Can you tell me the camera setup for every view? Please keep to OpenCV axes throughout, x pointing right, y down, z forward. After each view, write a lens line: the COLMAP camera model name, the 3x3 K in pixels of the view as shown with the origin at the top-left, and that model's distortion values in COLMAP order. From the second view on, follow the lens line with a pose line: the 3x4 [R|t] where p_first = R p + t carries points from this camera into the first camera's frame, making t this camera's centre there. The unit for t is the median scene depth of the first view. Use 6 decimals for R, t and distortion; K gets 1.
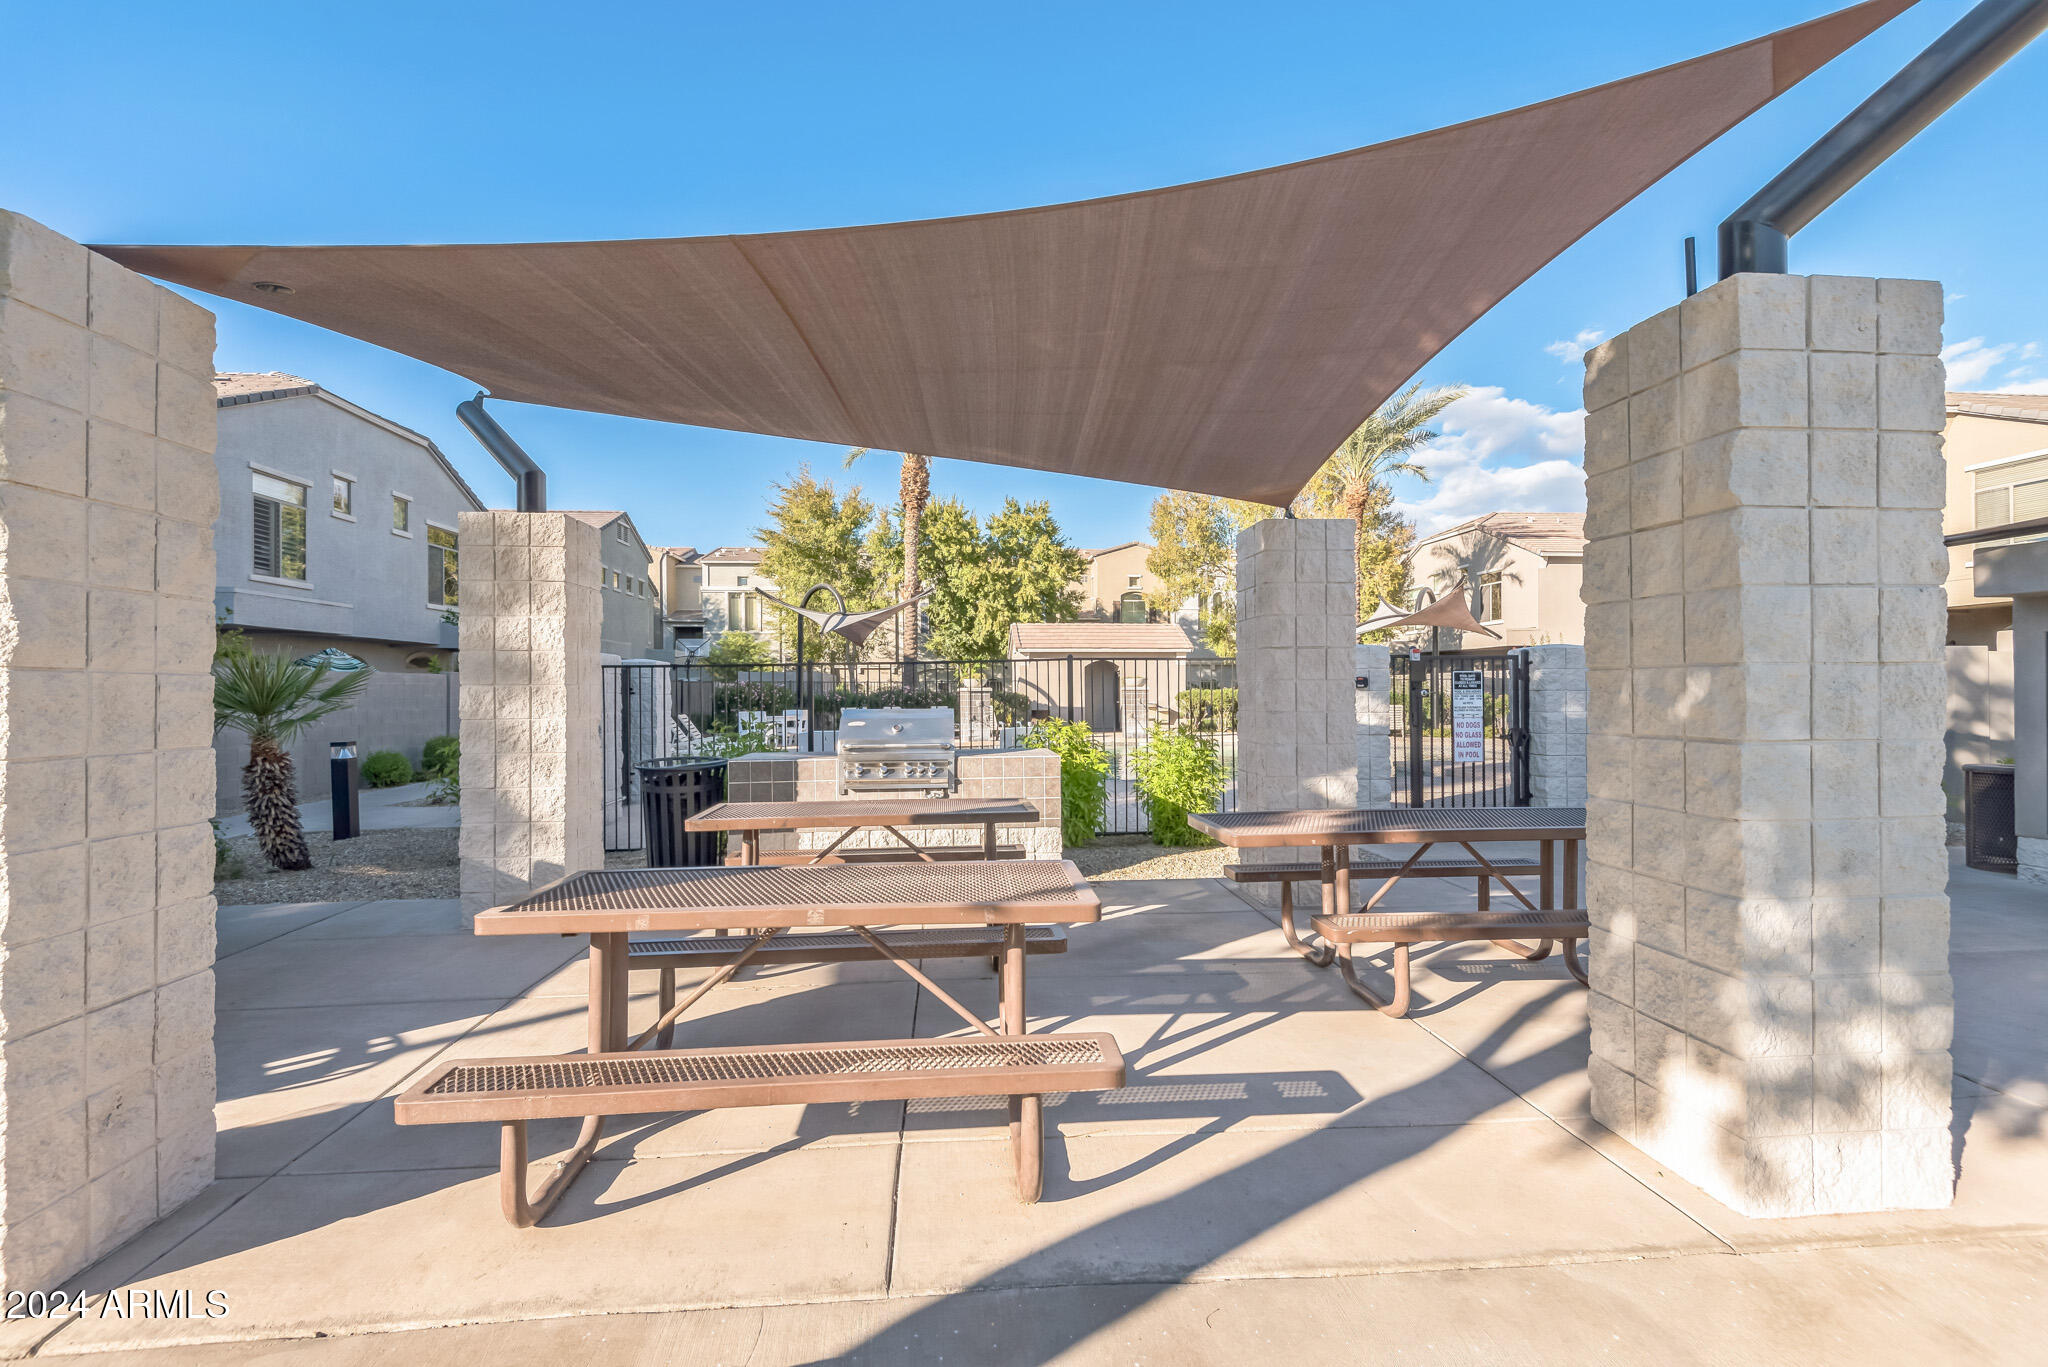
lens RADIAL K [[930.3, 0, 1024.0], [0, 930.3, 683.5], [0, 0, 1]] dist [0.015288, -0.012157]
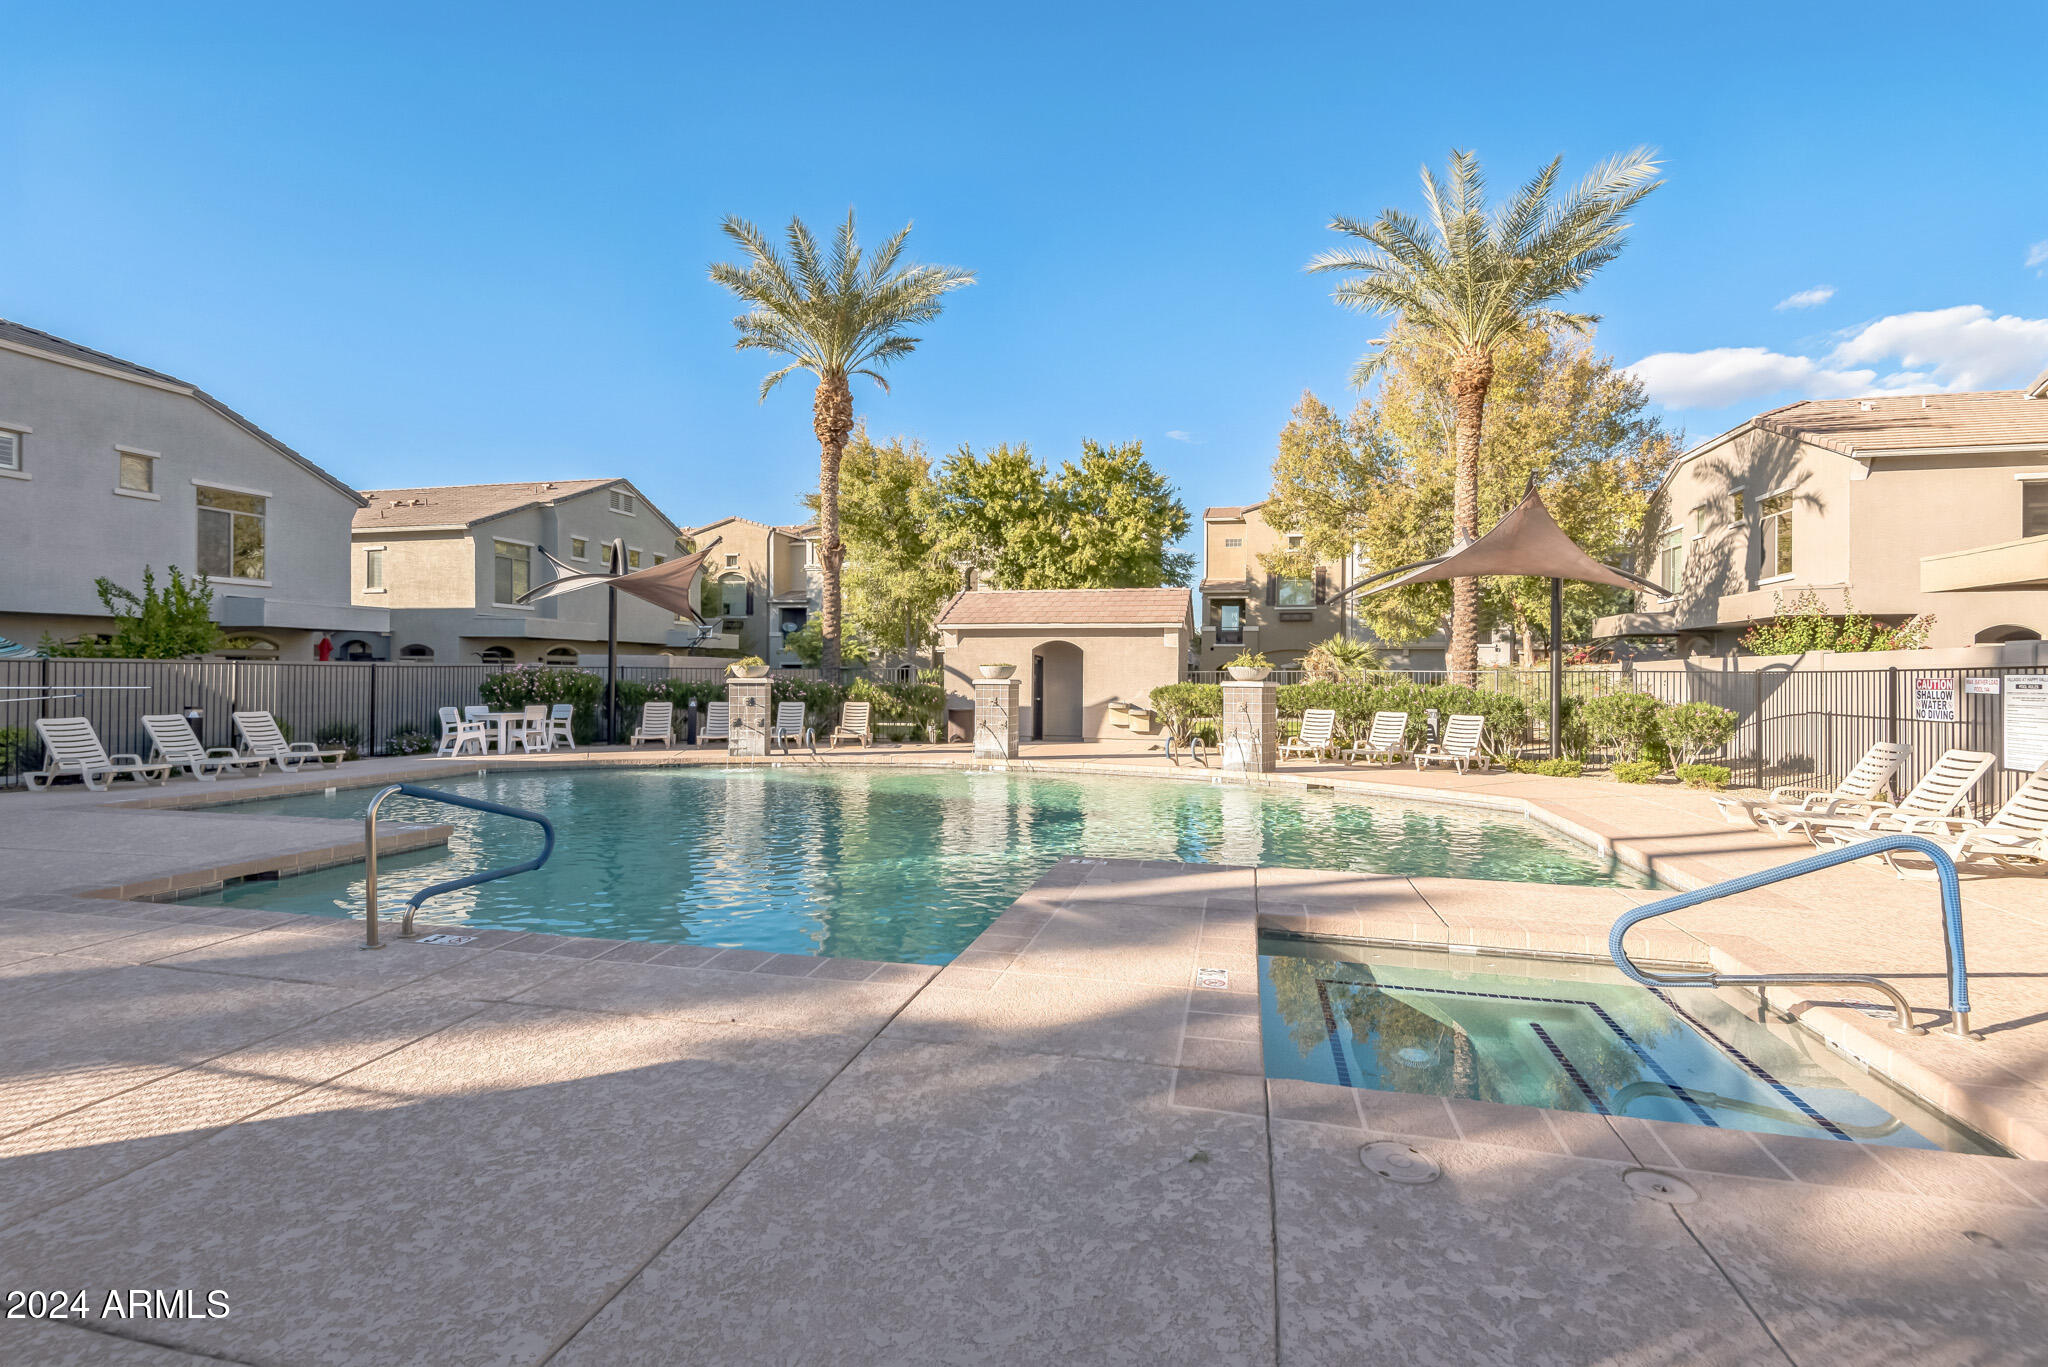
lens RADIAL K [[930.3, 0, 1024.0], [0, 930.3, 683.5], [0, 0, 1]] dist [0.015288, -0.012157]
pose [[0.945158, 0.014557, -0.326290, 0.239893], [-0.008536, 0.999766, 0.019879, -0.005547], [0.326503, -0.016004, 0.945061, 0.268067]]
